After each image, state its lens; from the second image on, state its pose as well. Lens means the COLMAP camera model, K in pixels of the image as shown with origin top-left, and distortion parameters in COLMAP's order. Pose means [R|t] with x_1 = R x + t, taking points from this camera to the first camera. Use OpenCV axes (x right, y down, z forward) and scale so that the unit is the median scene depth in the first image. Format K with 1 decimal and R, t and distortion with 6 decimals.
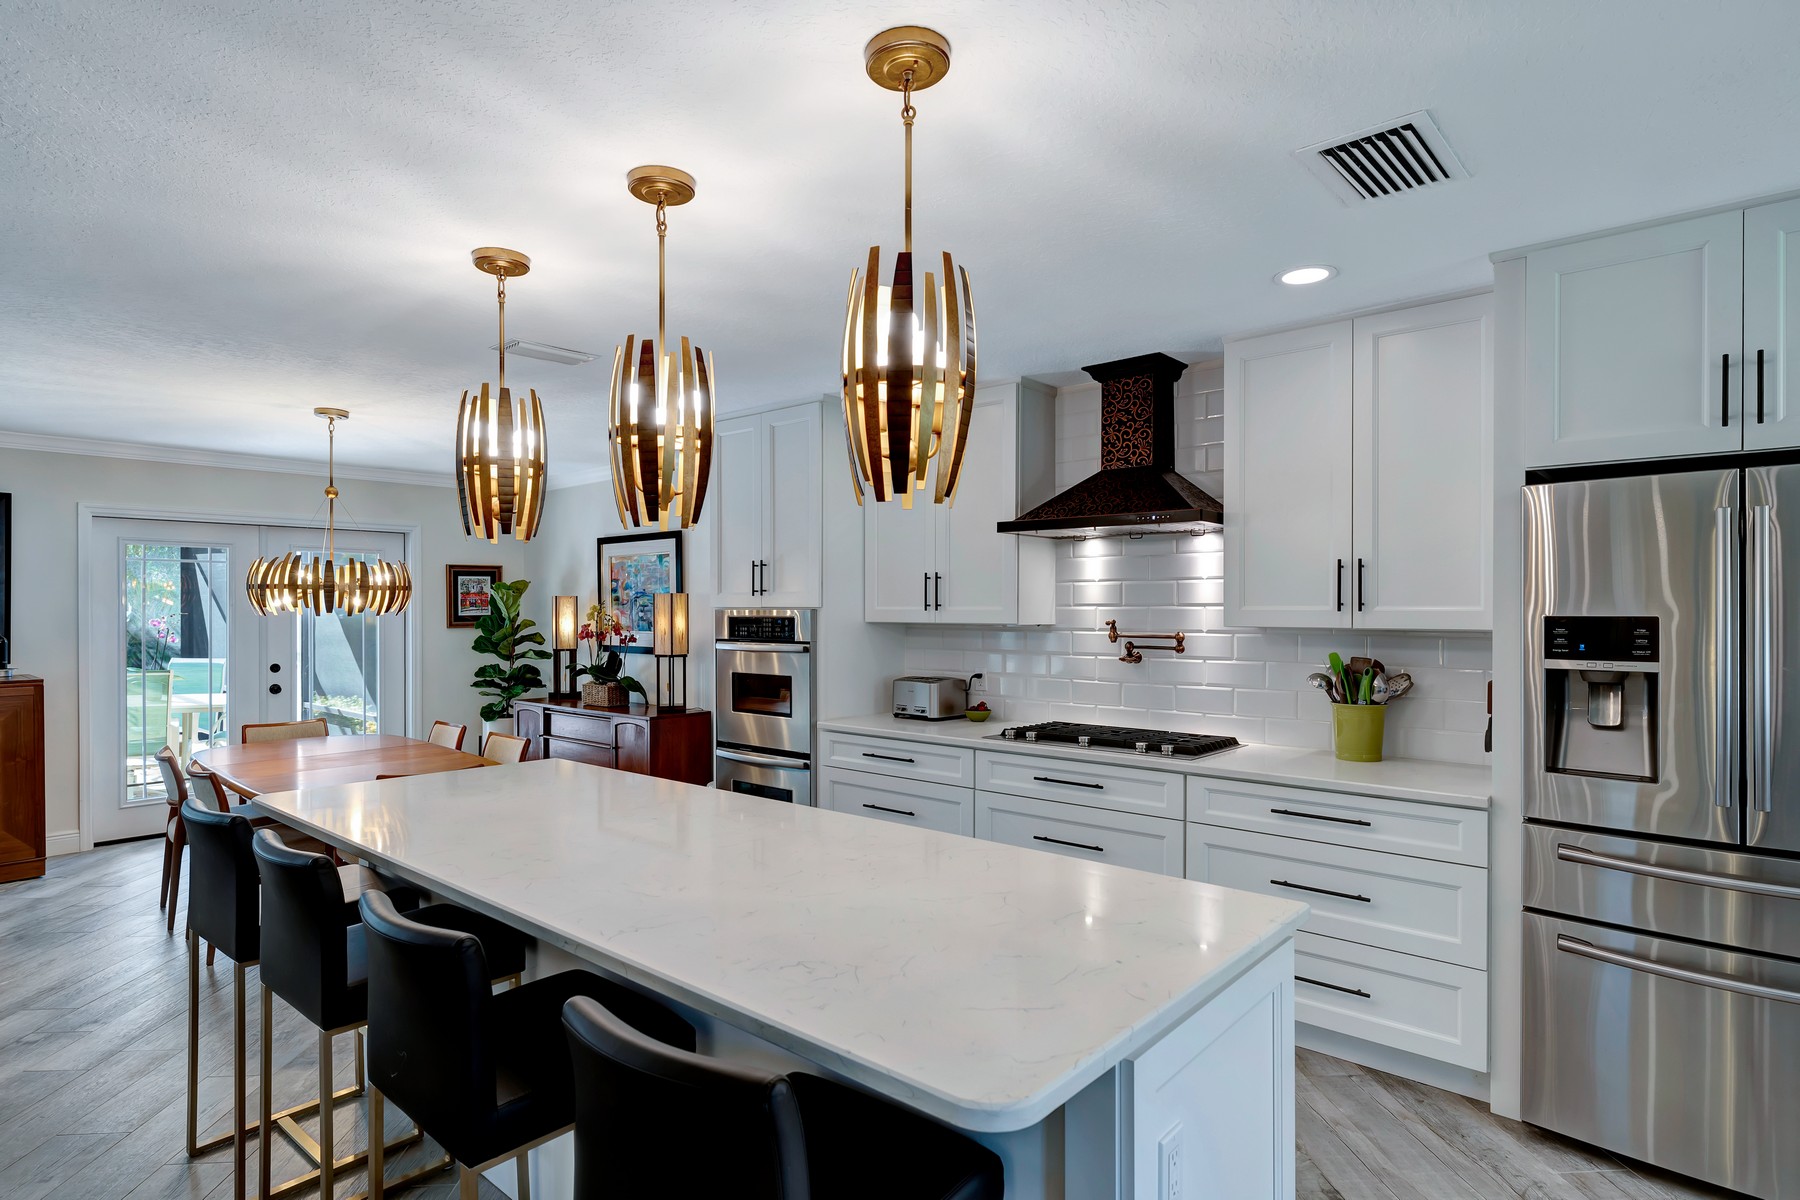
lens RADIAL K [[944.0, 0, 901.2], [0, 944.0, 609.0], [0, 0, 1]] dist [0.002758, 0.001643]
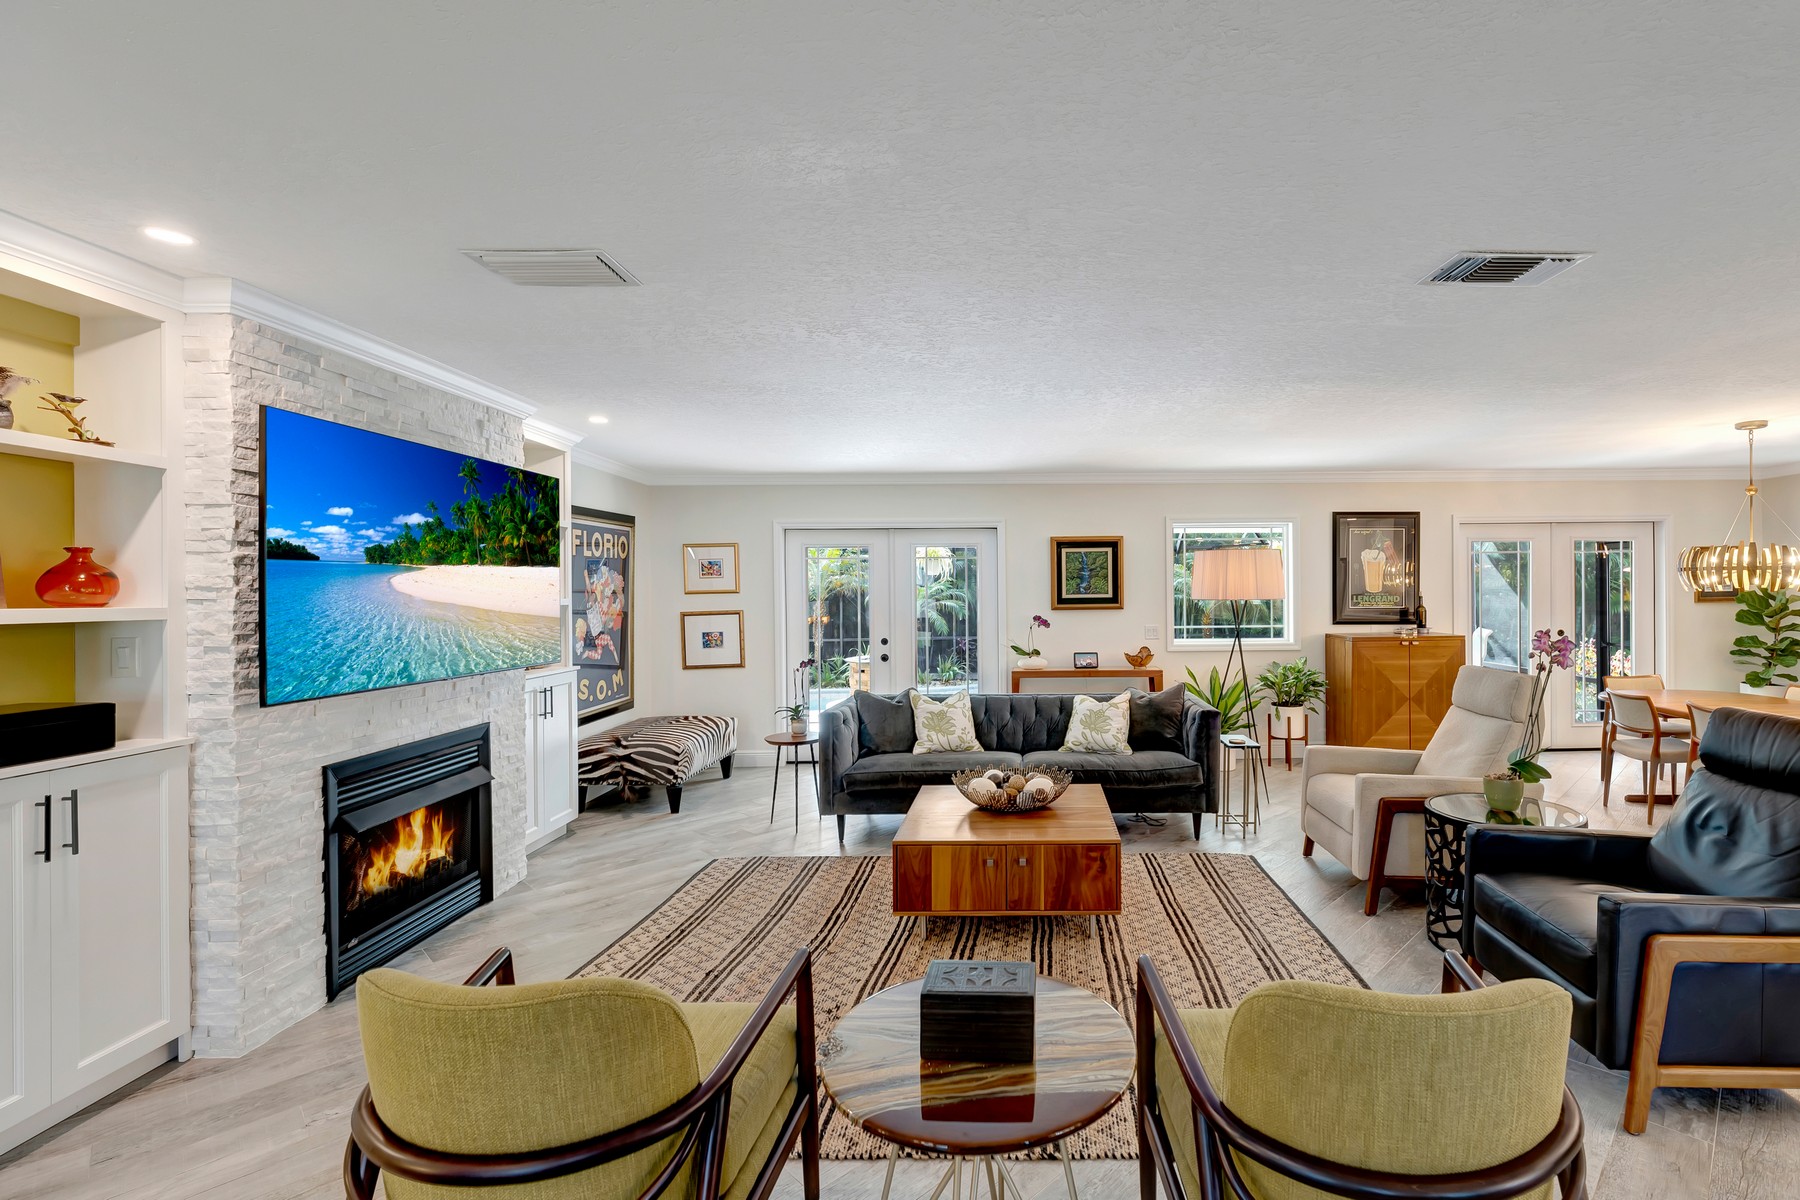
lens RADIAL K [[820.1, 0, 1025.5], [0, 820.1, 595.3], [0, 0, 1]] dist [-0.006015, 0.002118]
pose [[0.681889, -0.001262, -0.731454, -0.495859], [0.006666, 0.999968, 0.004489, 0.002450], [0.731425, -0.007936, 0.681876, -0.405096]]
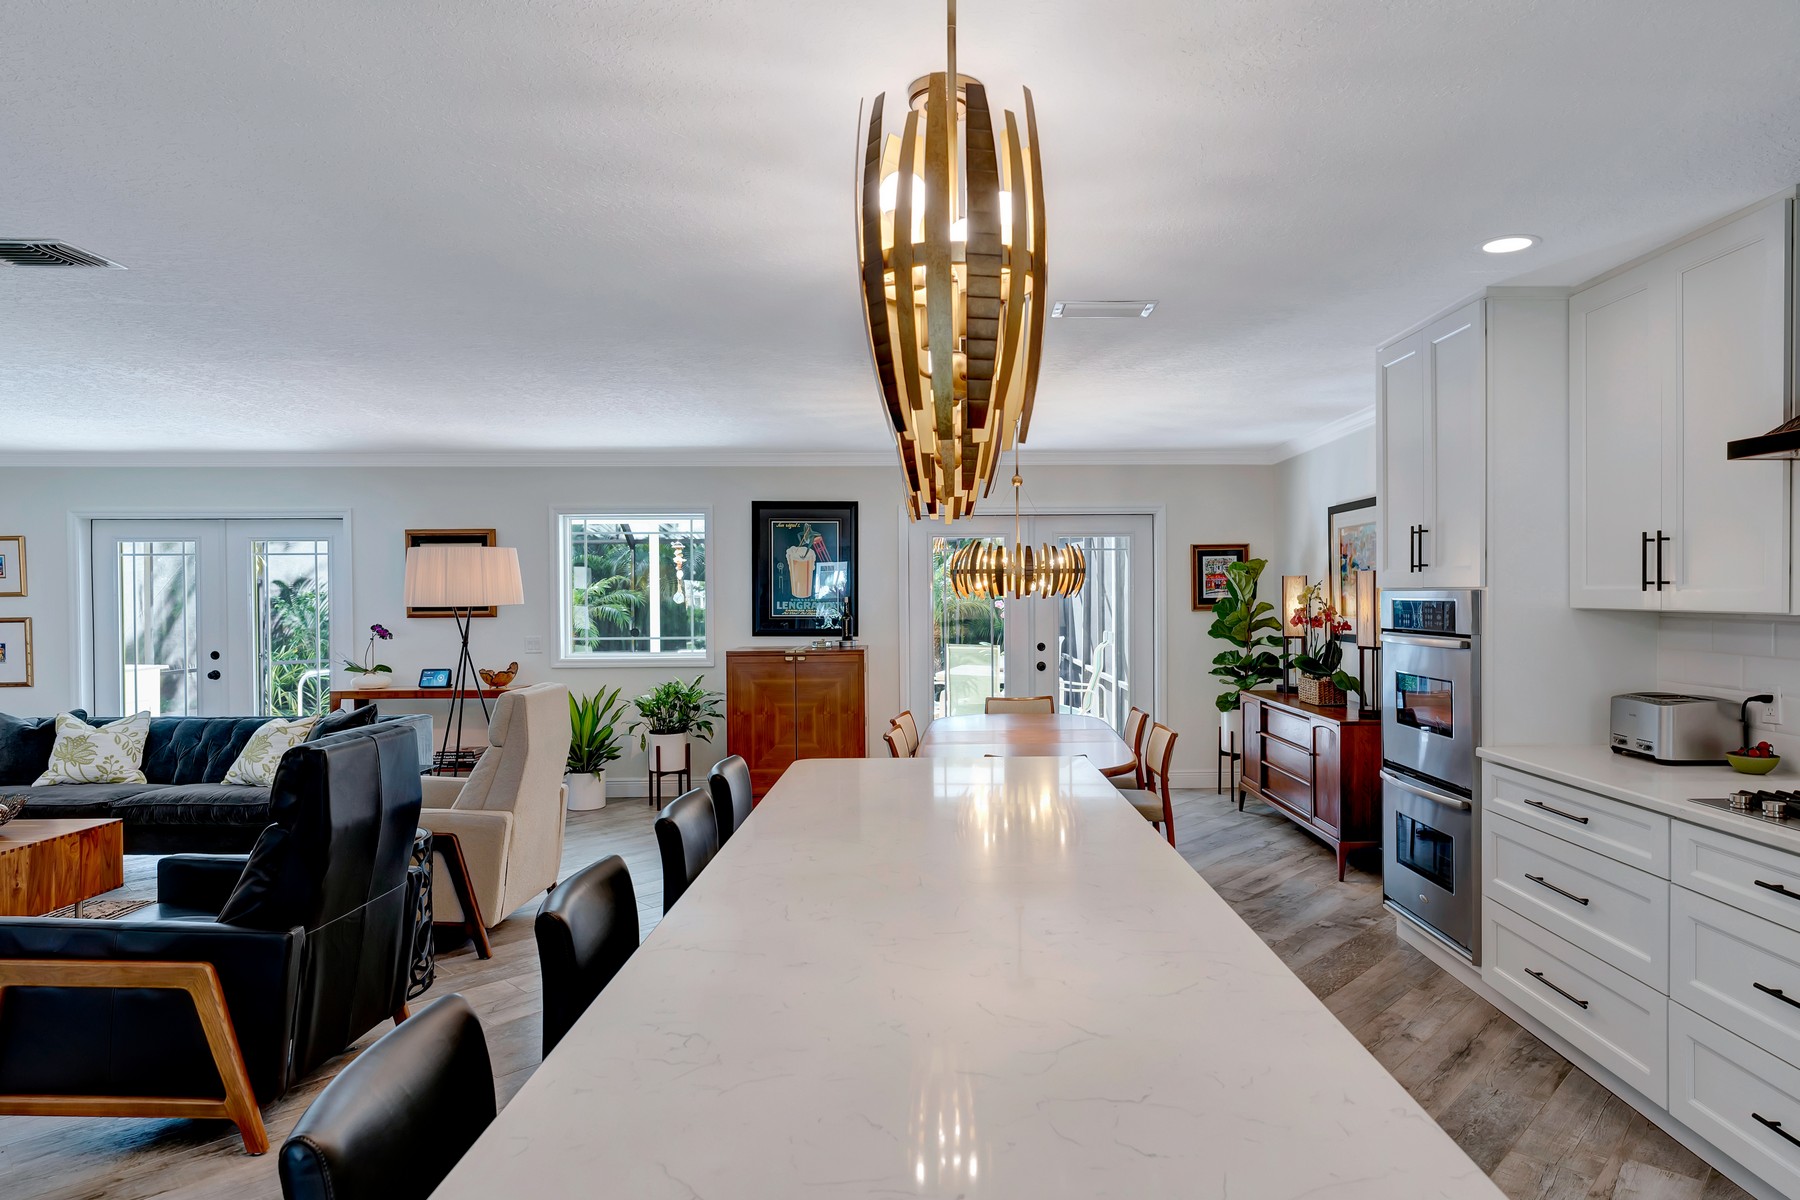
lens RADIAL K [[1049.5, 0, 985.3], [0, 1049.5, 592.6], [0, 0, 1]] dist [-0.007958, -0.006374]
pose [[0.694211, -0.002979, -0.719765, 0.220899], [0.004612, 0.999989, 0.000309, 0.000176], [0.719757, -0.003534, 0.694218, 0.178535]]
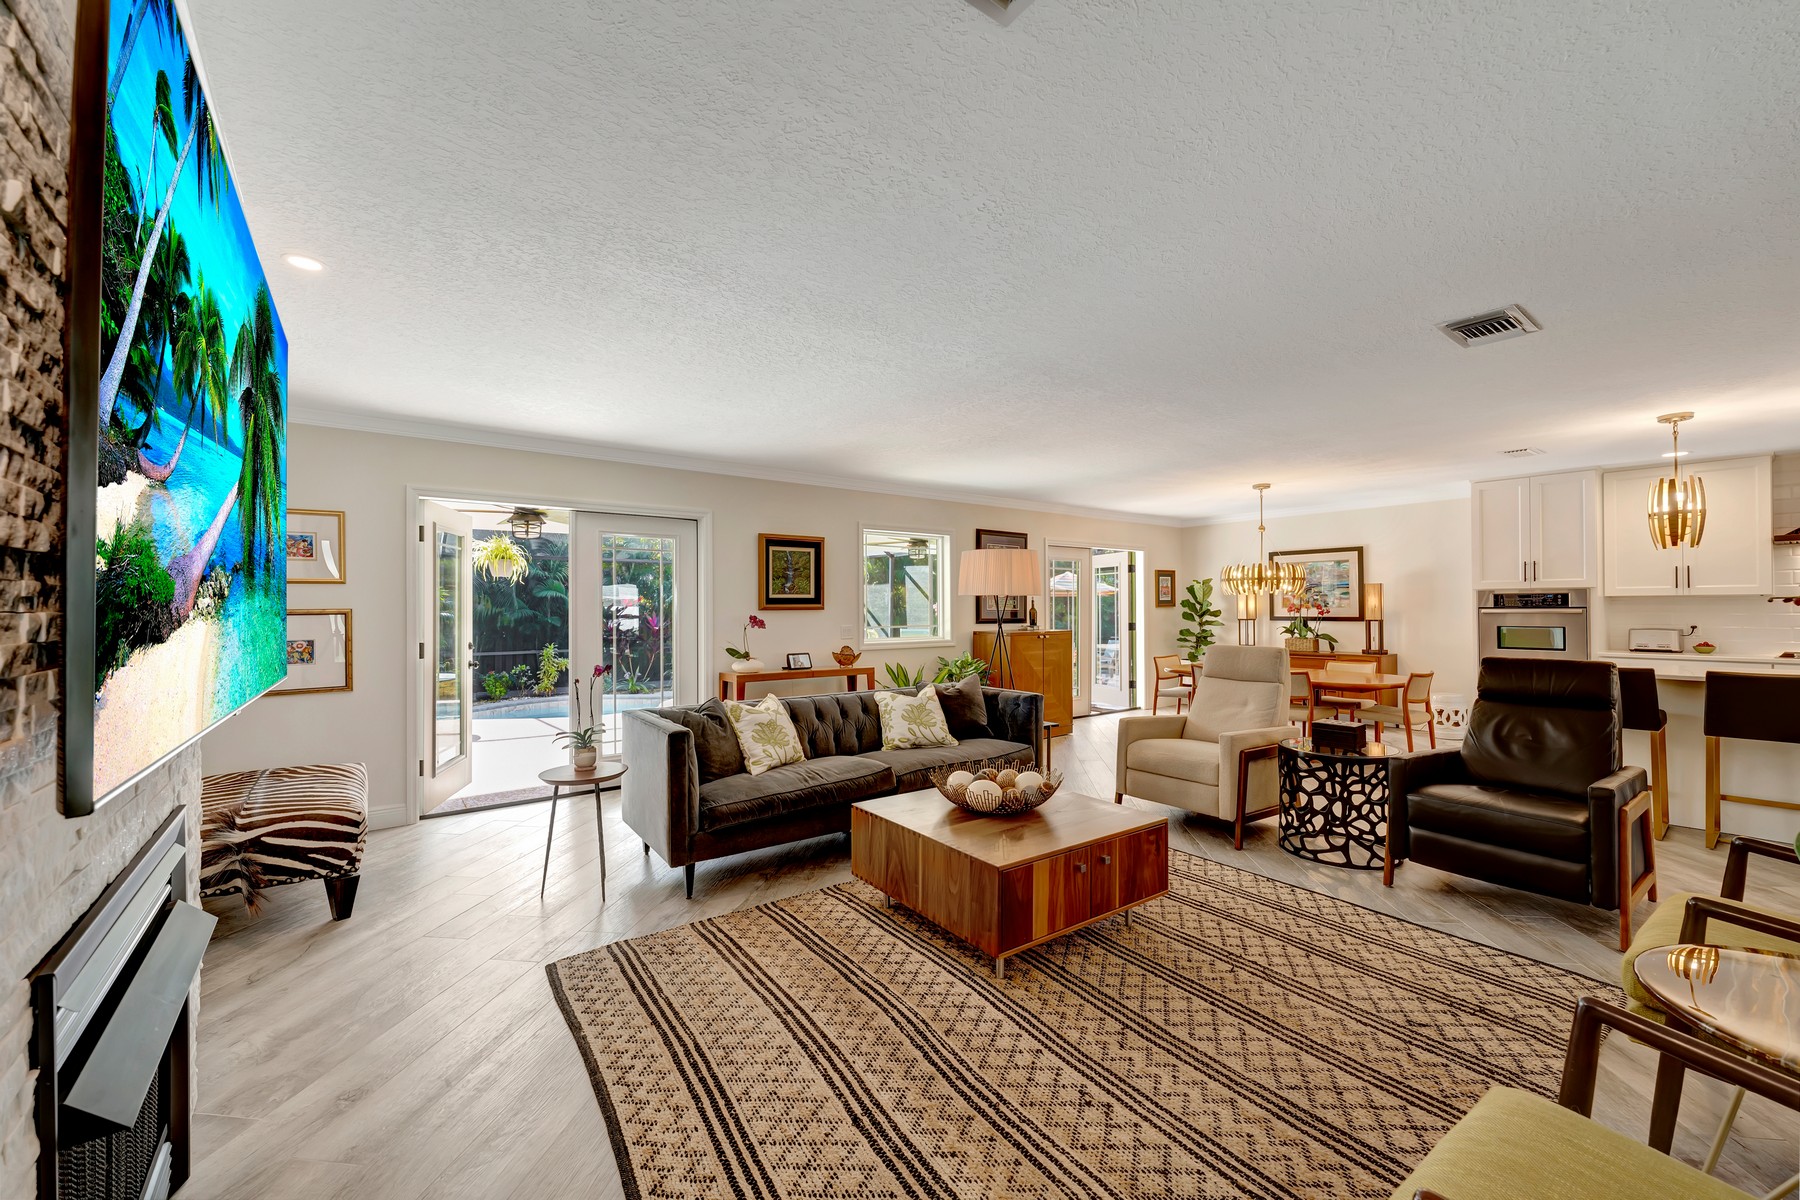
lens RADIAL K [[727.8, 0, 908.2], [0, 727.8, 581.8], [0, 0, 1]] dist [-0.002524, -0.003059]
pose [[0.981914, -0.010540, -0.189033, -1.062653], [0.003079, 0.999206, -0.039721, 0.038037], [0.189301, 0.038420, 0.981167, -0.533183]]
